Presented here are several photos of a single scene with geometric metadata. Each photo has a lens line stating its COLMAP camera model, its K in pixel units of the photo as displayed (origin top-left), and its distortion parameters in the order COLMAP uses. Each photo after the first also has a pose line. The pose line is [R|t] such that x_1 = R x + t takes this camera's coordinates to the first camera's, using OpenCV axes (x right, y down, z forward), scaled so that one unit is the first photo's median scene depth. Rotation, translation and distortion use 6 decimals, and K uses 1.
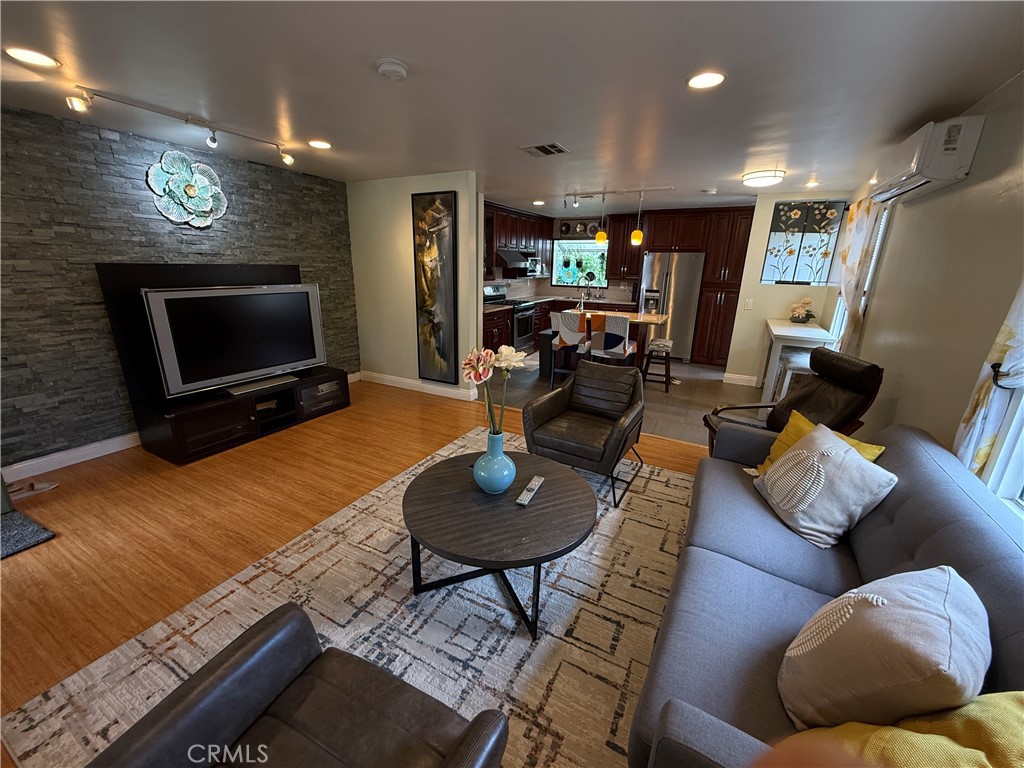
lens RADIAL K [[407.5, 0, 505.8], [0, 407.5, 383.1], [0, 0, 1]] dist [-0.001895, 0.000044]
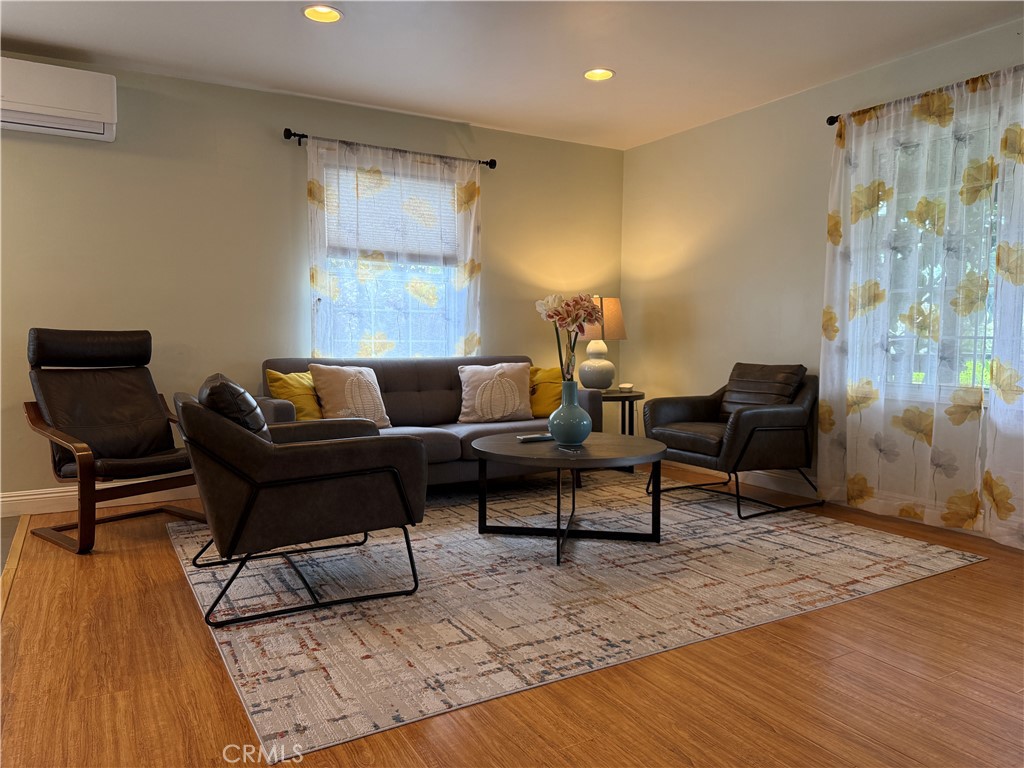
lens RADIAL K [[719.3, 0, 509.5], [0, 719.3, 382.4], [0, 0, 1]] dist [0.035365, -0.044980]
pose [[-0.853935, -0.062306, 0.516637, -0.341579], [0.122843, 0.940611, 0.316482, -0.190867], [-0.505673, 0.333720, -0.795566, 1.055394]]
